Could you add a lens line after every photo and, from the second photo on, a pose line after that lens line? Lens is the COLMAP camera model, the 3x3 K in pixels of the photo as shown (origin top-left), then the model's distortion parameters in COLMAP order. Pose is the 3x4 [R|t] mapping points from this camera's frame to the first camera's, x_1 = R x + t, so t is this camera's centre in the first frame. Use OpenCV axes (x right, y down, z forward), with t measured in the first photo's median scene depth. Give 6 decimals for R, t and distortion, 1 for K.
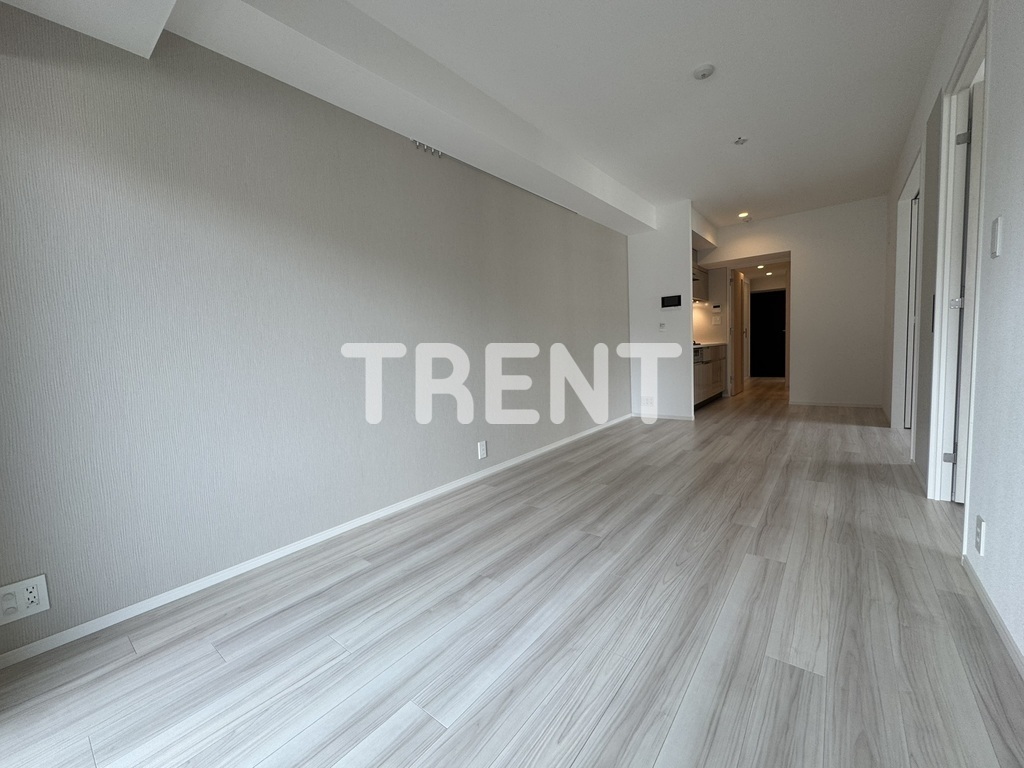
lens RADIAL K [[409.8, 0, 512.0], [0, 409.8, 384.0], [0, 0, 1]] dist [-0.003159, 0.000286]
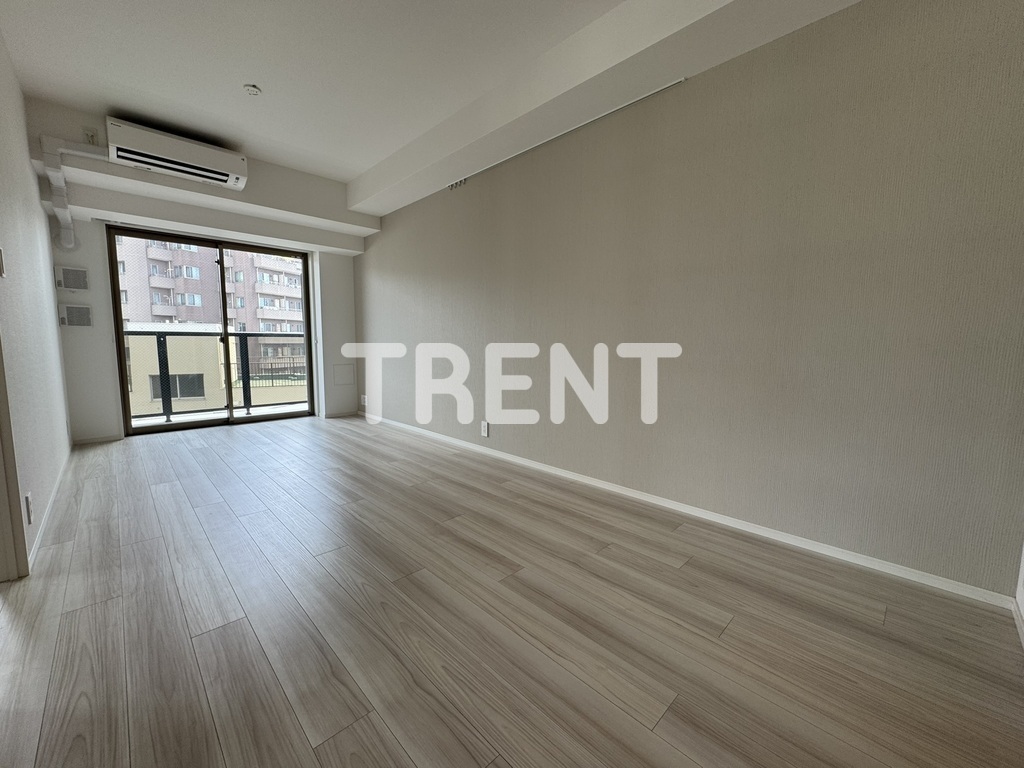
lens RADIAL K [[409.8, 0, 512.0], [0, 409.8, 384.0], [0, 0, 1]] dist [-0.003159, 0.000286]
pose [[-0.120527, 0.149461, -0.981394, 1.100194], [-0.086501, 0.983260, 0.160369, -0.159640], [0.988934, 0.104220, -0.105581, 1.305283]]
